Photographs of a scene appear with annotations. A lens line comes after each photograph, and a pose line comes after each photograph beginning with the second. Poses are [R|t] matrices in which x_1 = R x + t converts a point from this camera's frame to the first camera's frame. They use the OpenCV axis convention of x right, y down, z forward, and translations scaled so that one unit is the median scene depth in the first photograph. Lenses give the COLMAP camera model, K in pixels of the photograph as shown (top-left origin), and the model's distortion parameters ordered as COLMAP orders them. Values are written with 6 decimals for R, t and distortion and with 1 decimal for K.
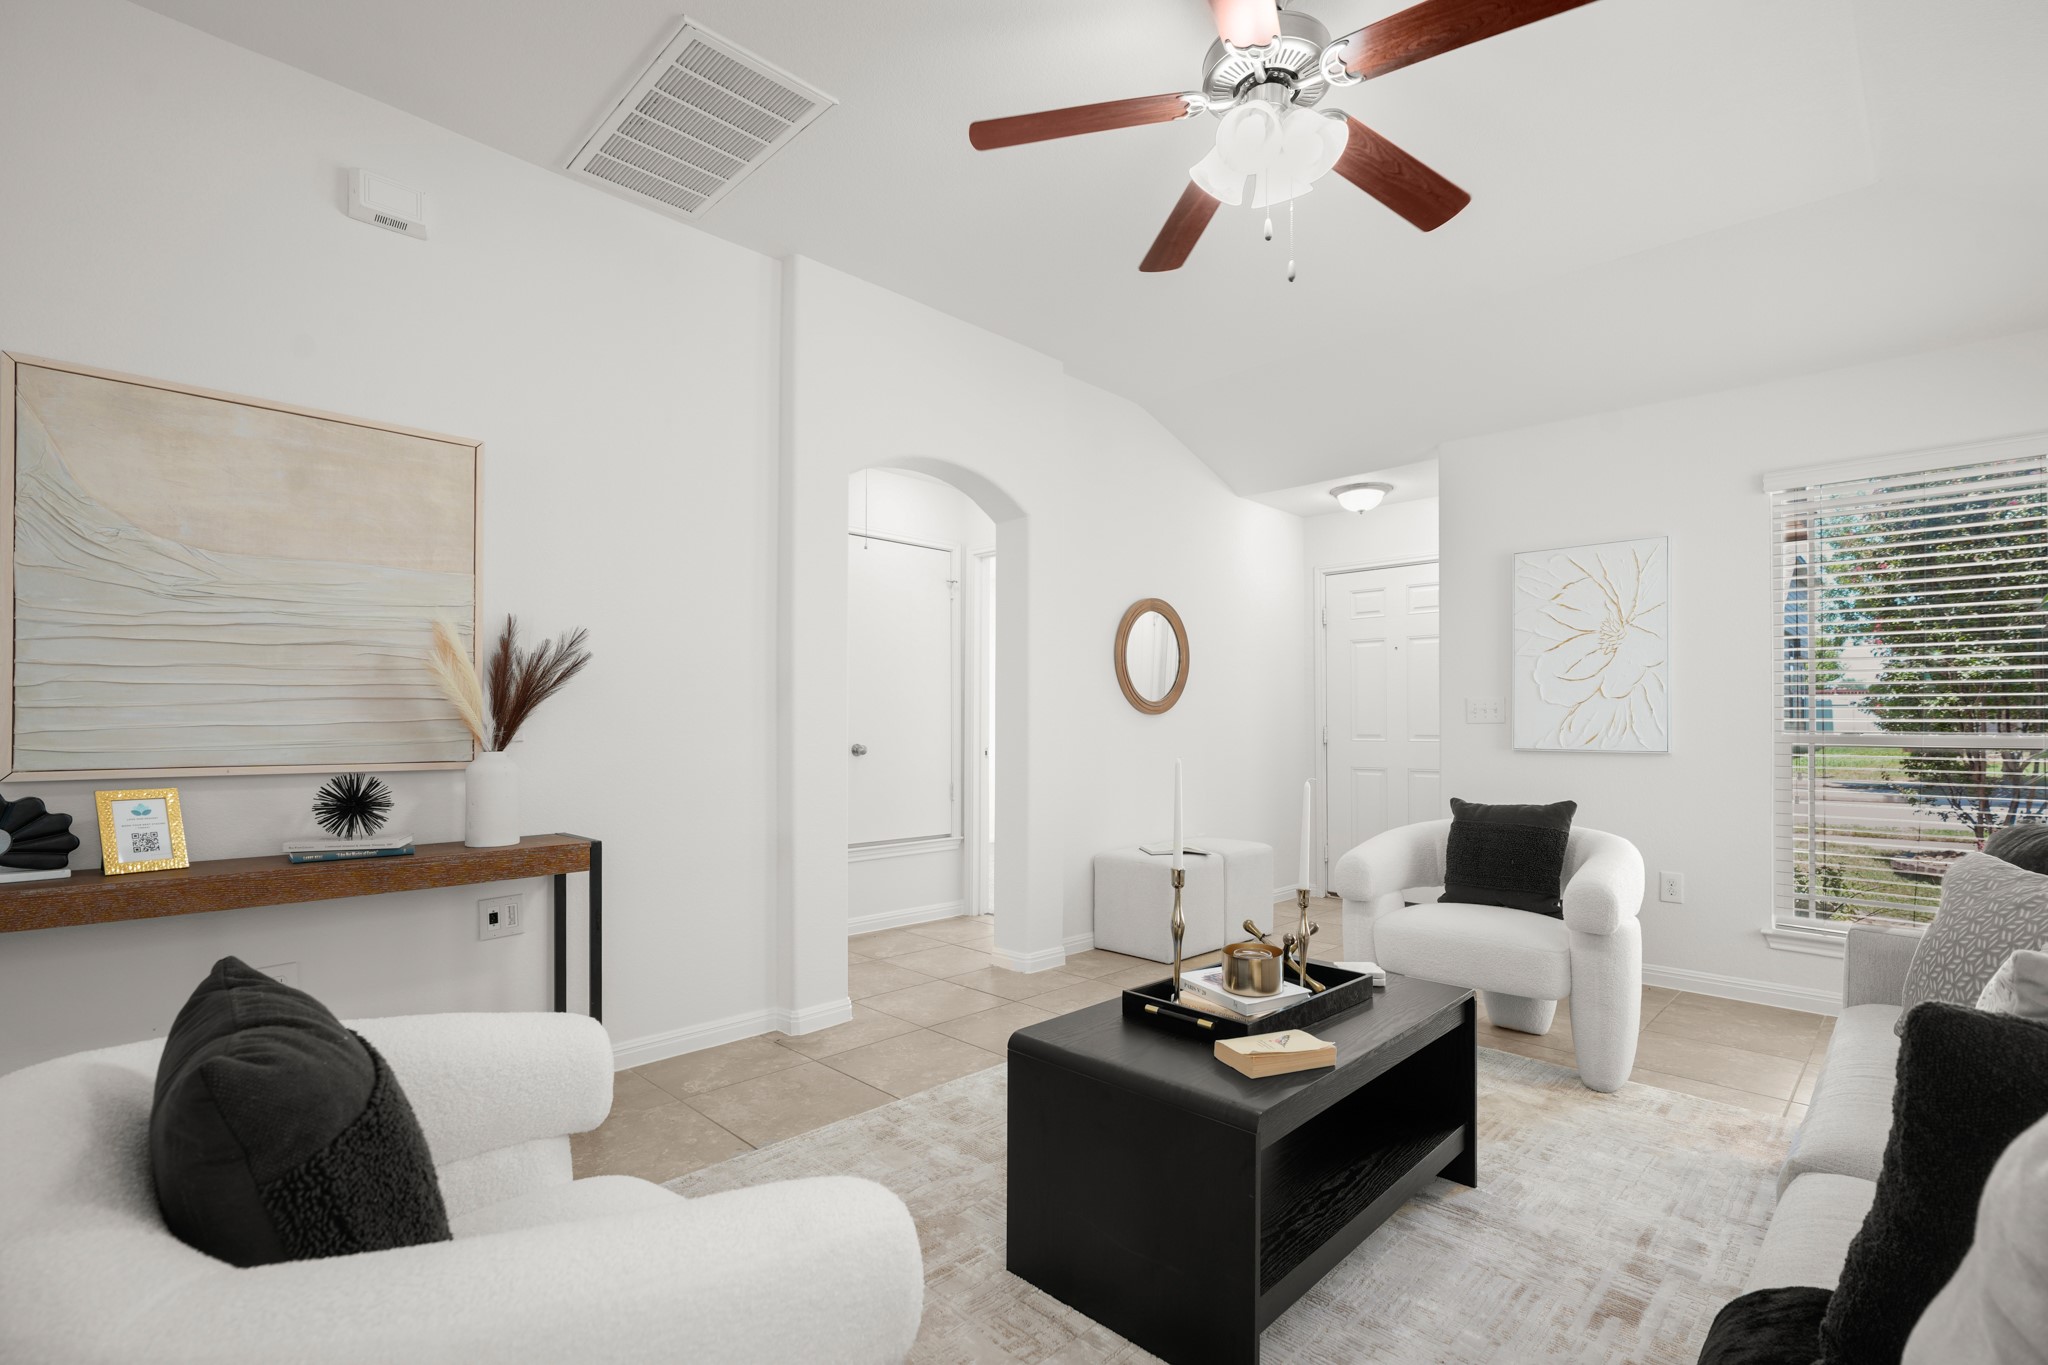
lens RADIAL K [[929.9, 0, 1015.9], [0, 929.9, 705.2], [0, 0, 1]] dist [-0.004618, -0.000224]
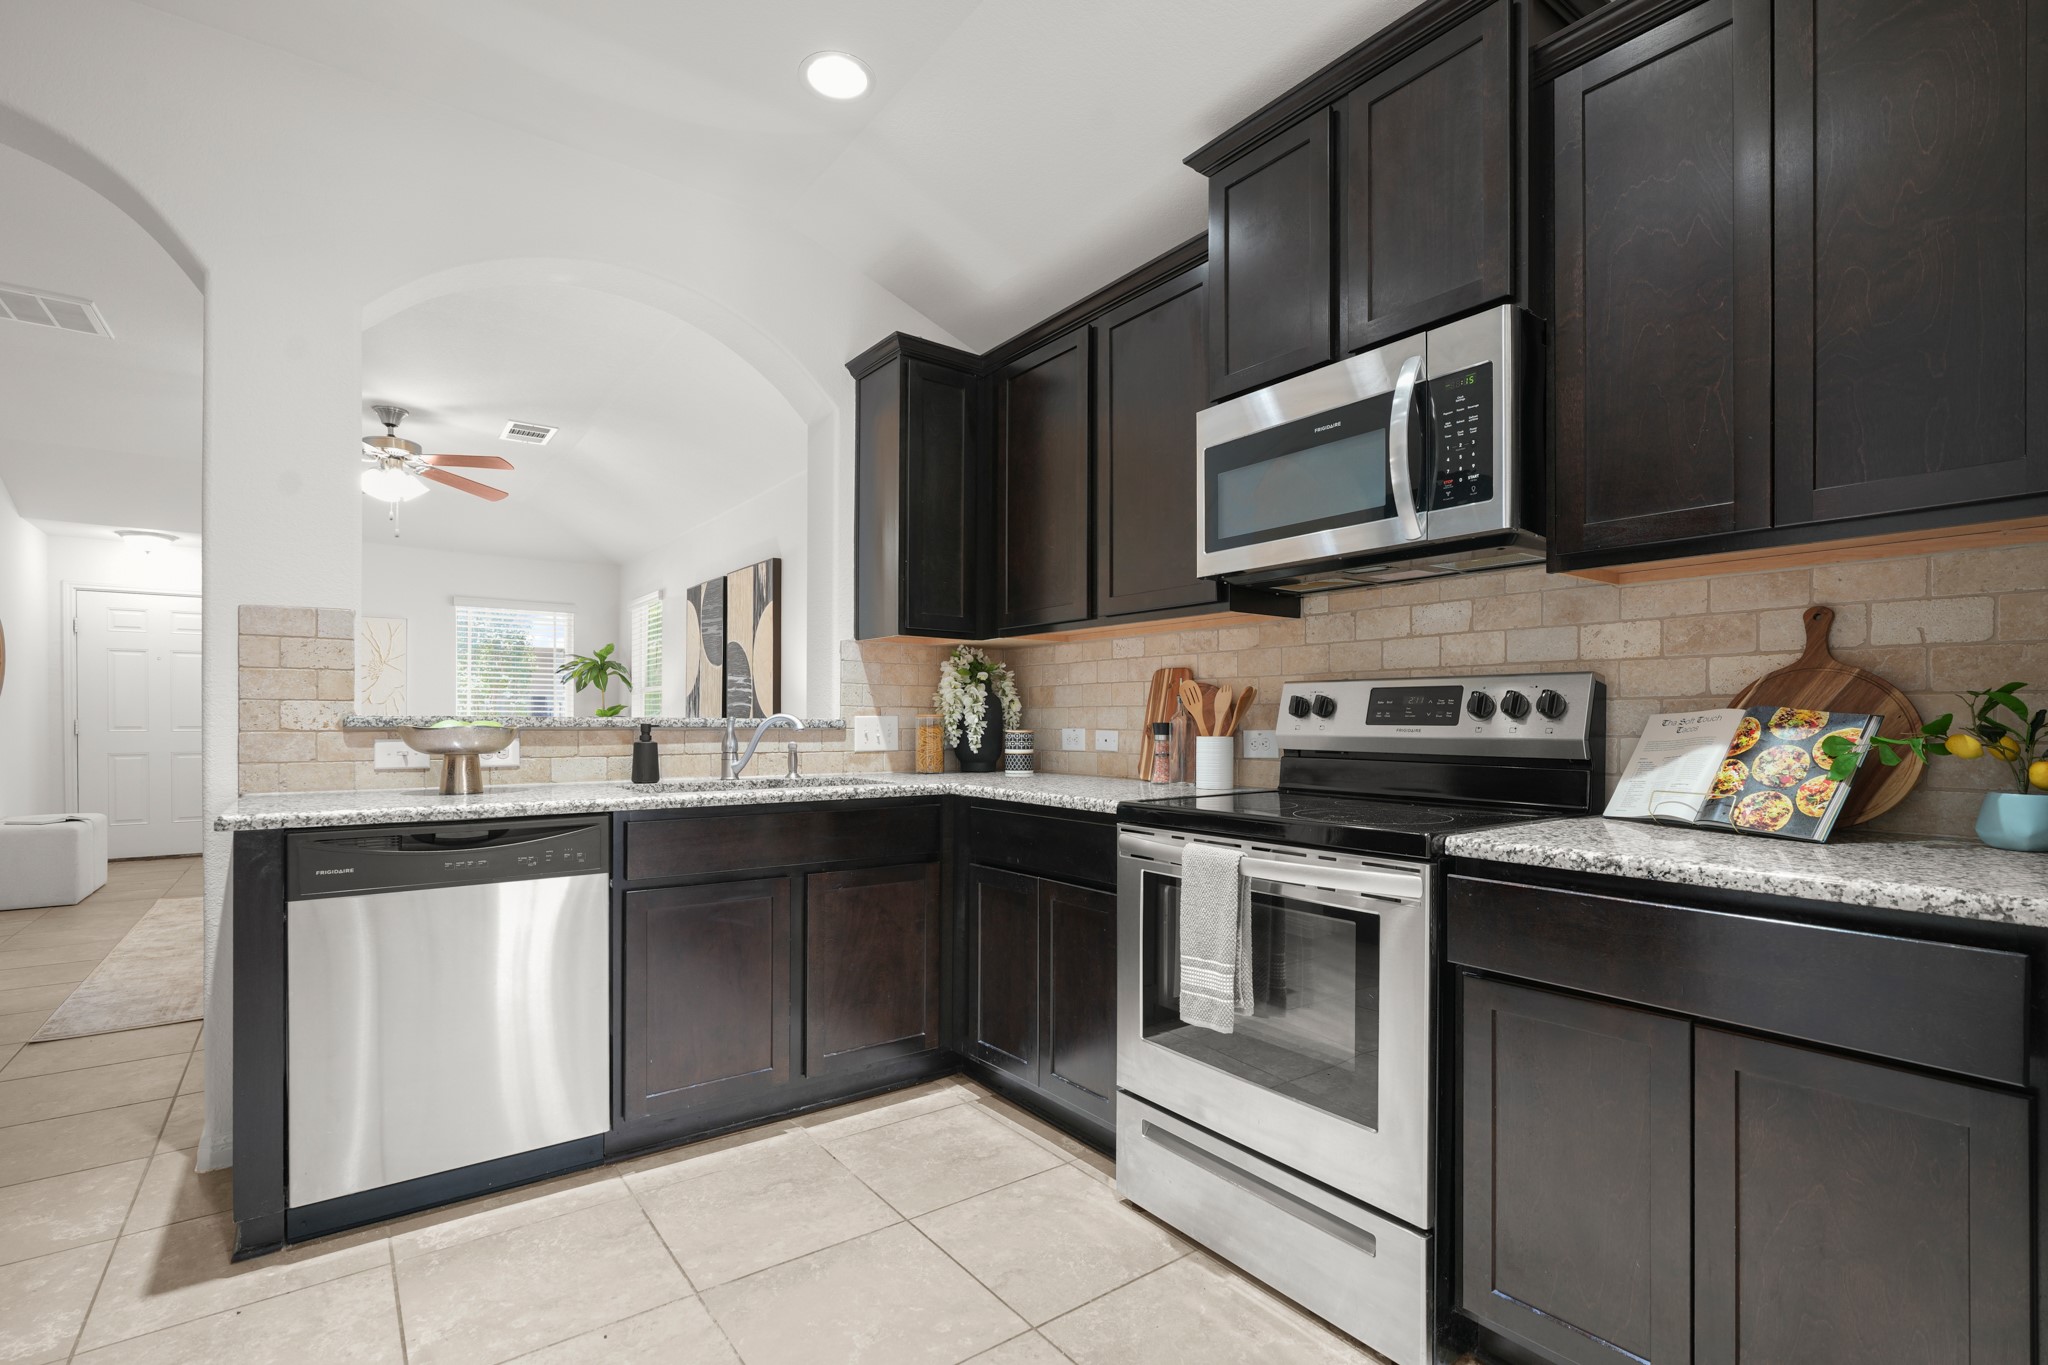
lens RADIAL K [[942.7, 0, 1022.0], [0, 942.7, 723.9], [0, 0, 1]] dist [-0.001550, 0.000083]
pose [[0.143416, -0.007490, 0.989634, -1.179864], [-0.016220, 0.999819, 0.009918, -0.009987], [-0.989530, -0.017474, 0.143269, -0.596240]]
